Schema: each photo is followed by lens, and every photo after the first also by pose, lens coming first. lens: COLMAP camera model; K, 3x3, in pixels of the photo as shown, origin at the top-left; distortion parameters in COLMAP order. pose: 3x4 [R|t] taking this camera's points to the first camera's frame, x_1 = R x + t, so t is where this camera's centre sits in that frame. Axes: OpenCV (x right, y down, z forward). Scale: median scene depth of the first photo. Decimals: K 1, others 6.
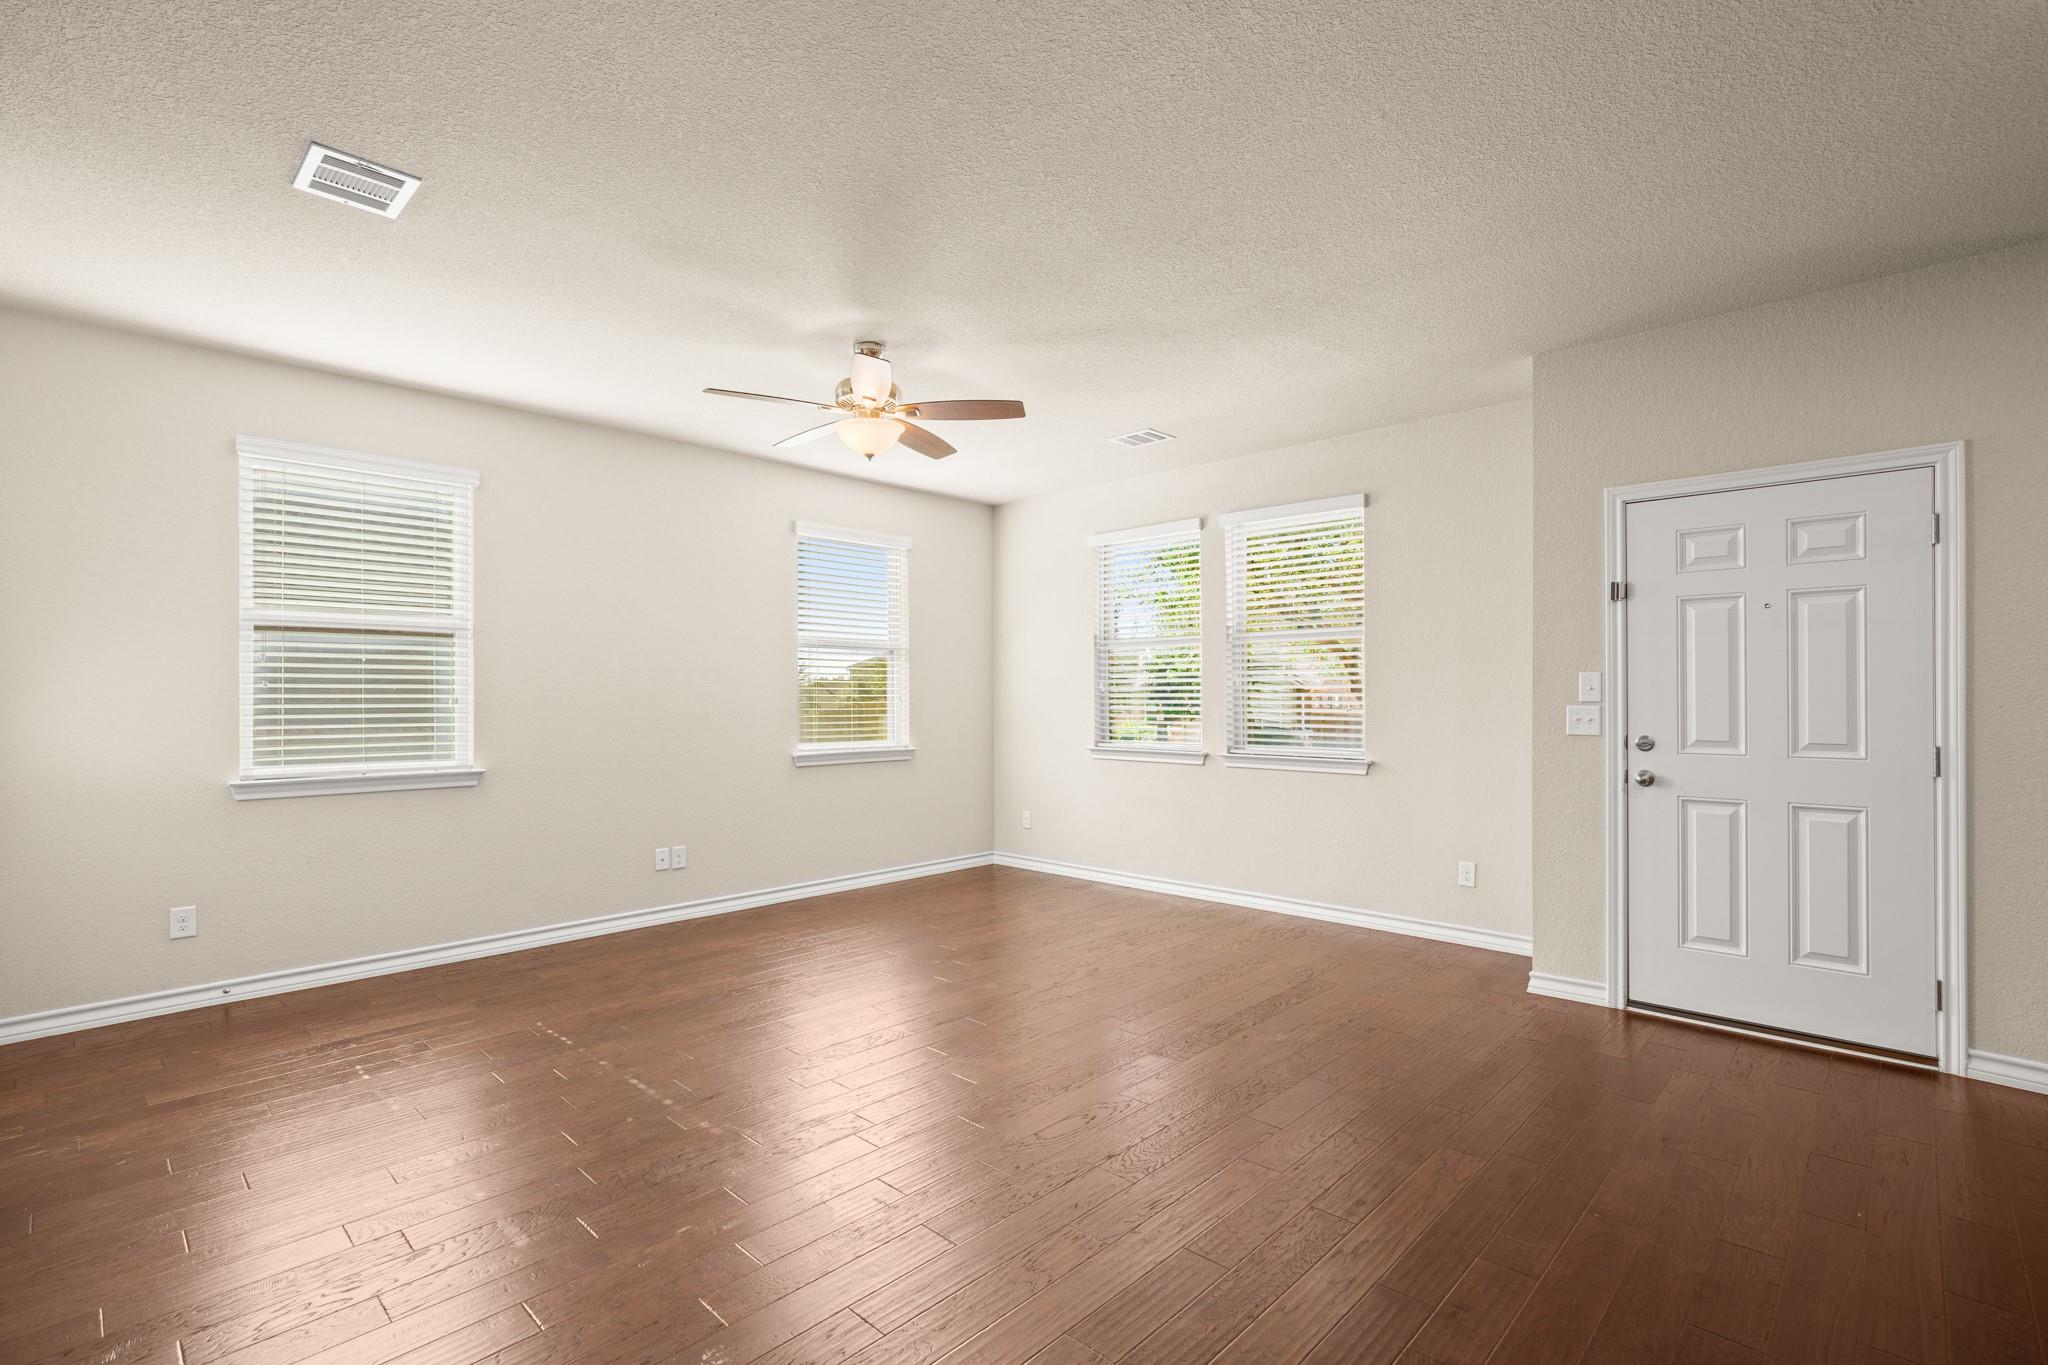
lens RADIAL K [[936.5, 0, 1020.2], [0, 936.5, 688.0], [0, 0, 1]] dist [-0.005282, 0.001727]
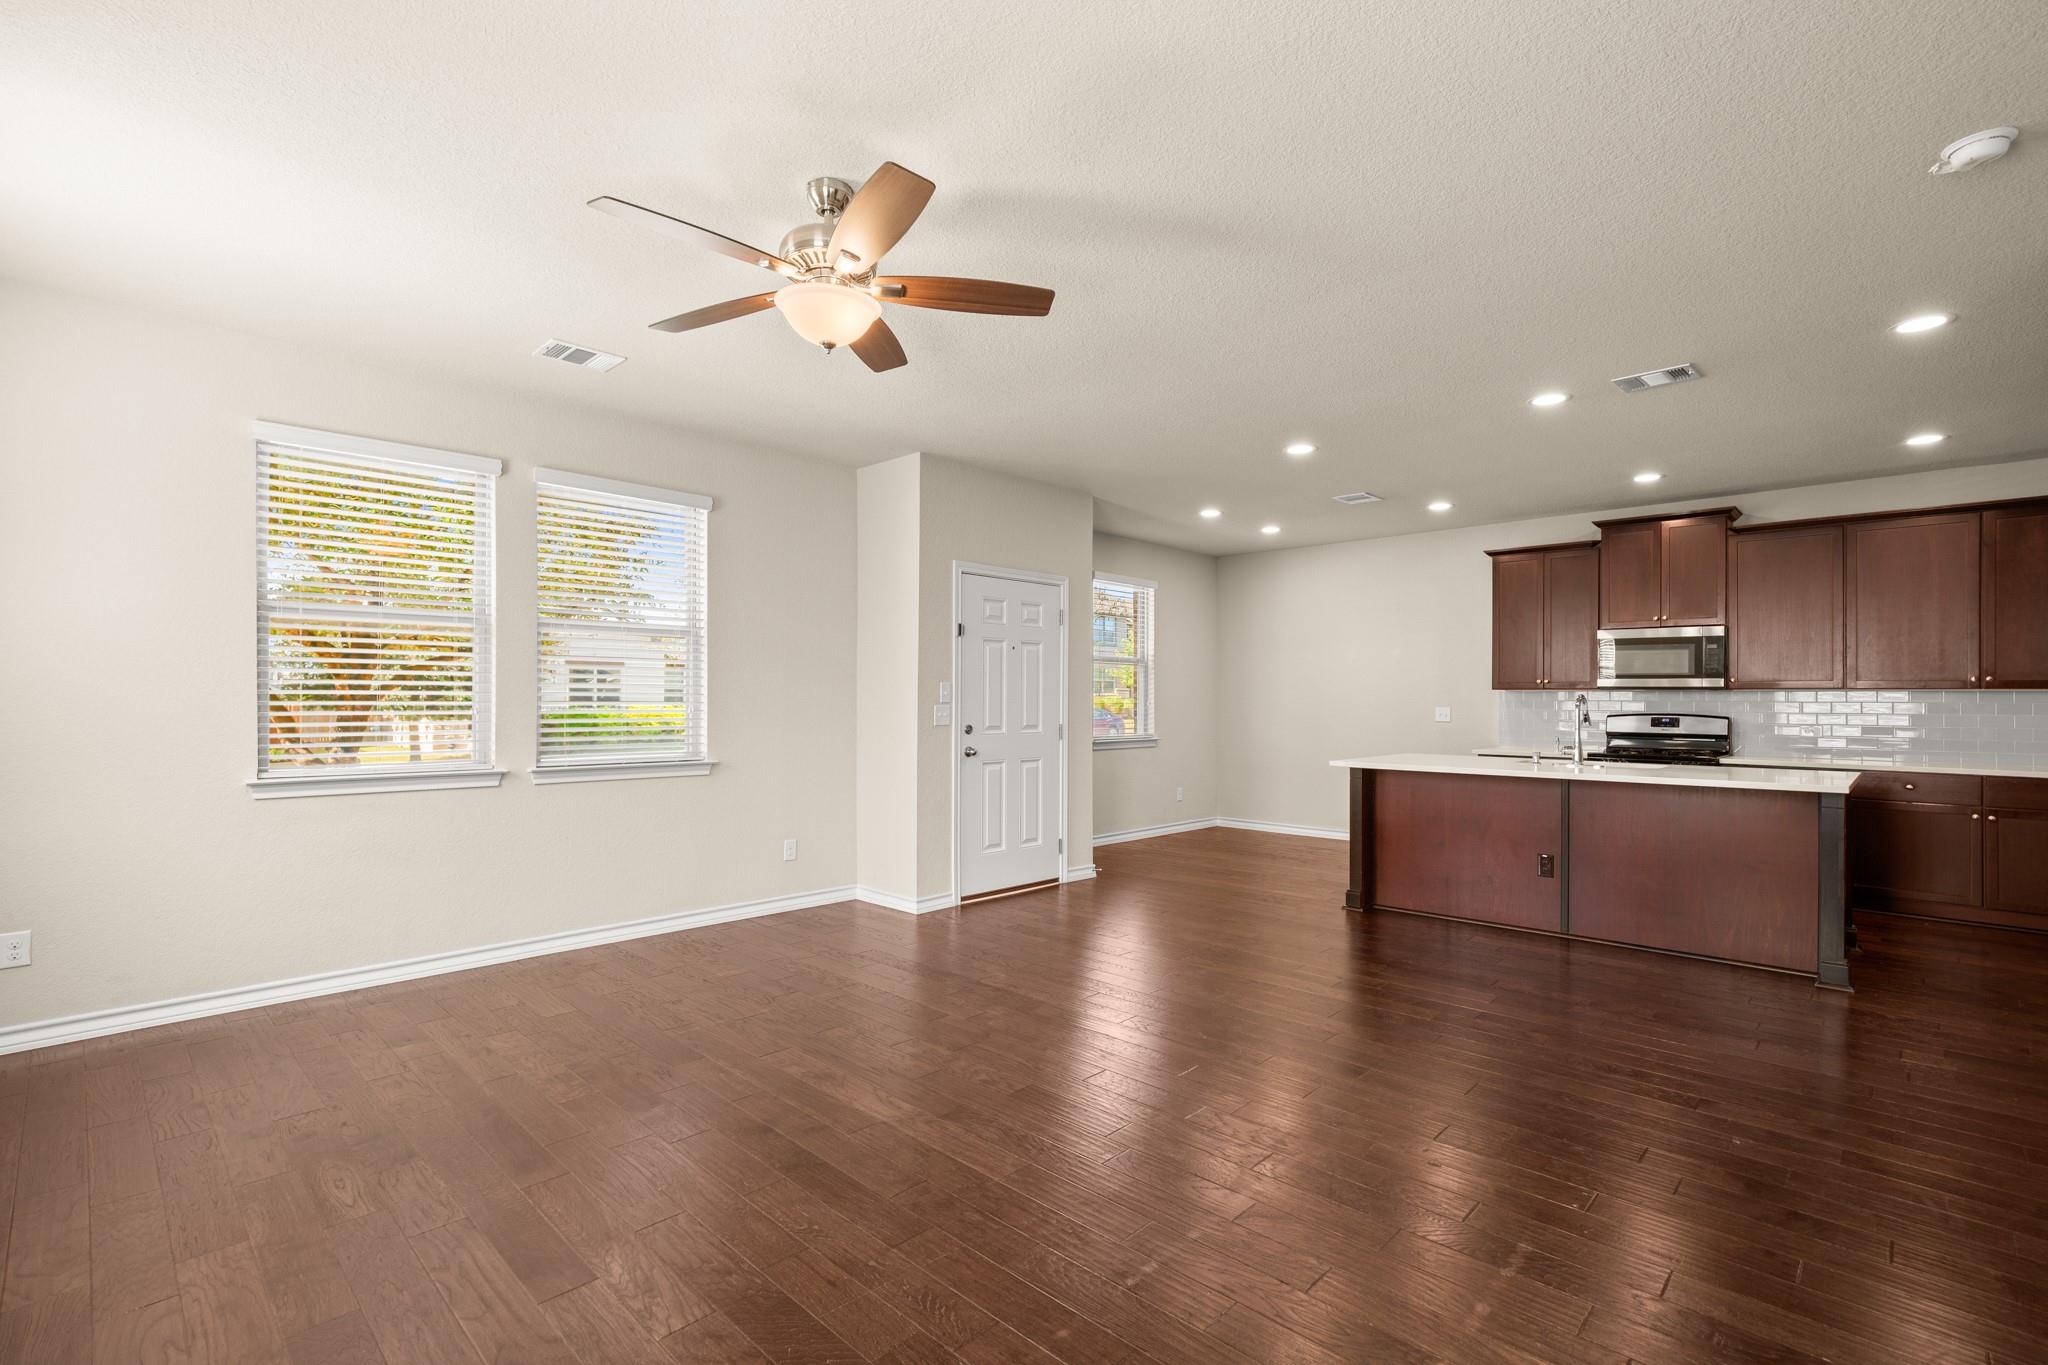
lens RADIAL K [[936.5, 0, 1025.5], [0, 936.5, 687.3], [0, 0, 1]] dist [-0.005282, 0.001727]
pose [[0.001752, 0.017599, 0.999844, -0.850410], [-0.012119, 0.999772, -0.017576, 0.015685], [-0.999925, -0.012086, 0.001965, 0.859394]]
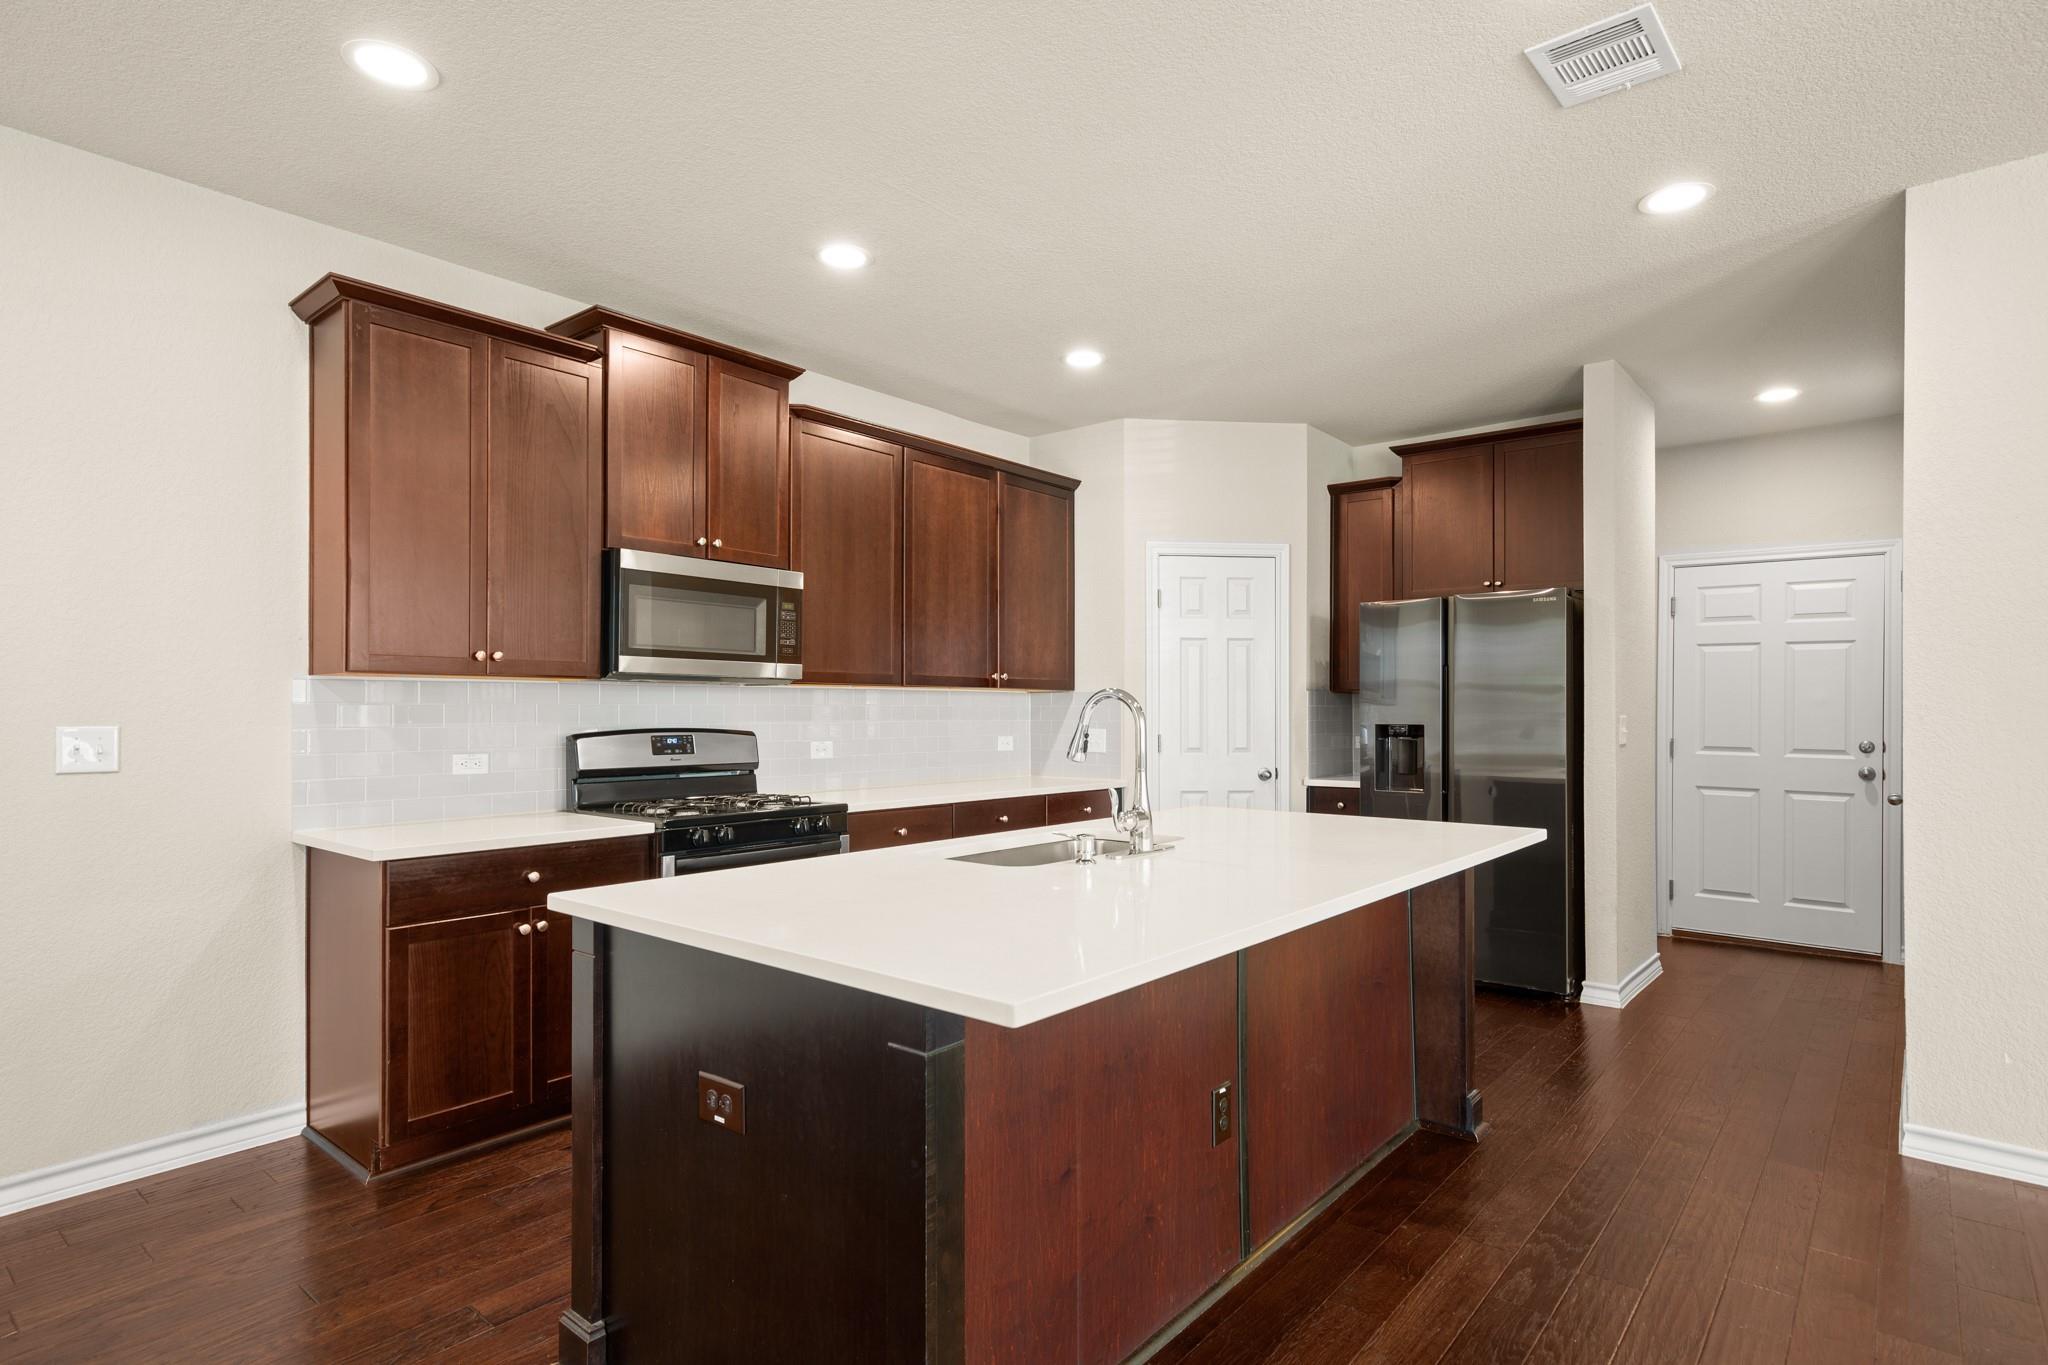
lens RADIAL K [[1061.8, 0, 1036.5], [0, 1061.8, 699.5], [0, 0, 1]] dist [-0.000272, -0.000049]
pose [[-0.998107, 0.000549, -0.061493, 0.581648], [0.001418, 0.999900, -0.014092, 0.007325], [0.061479, -0.014152, -0.998008, 0.718349]]
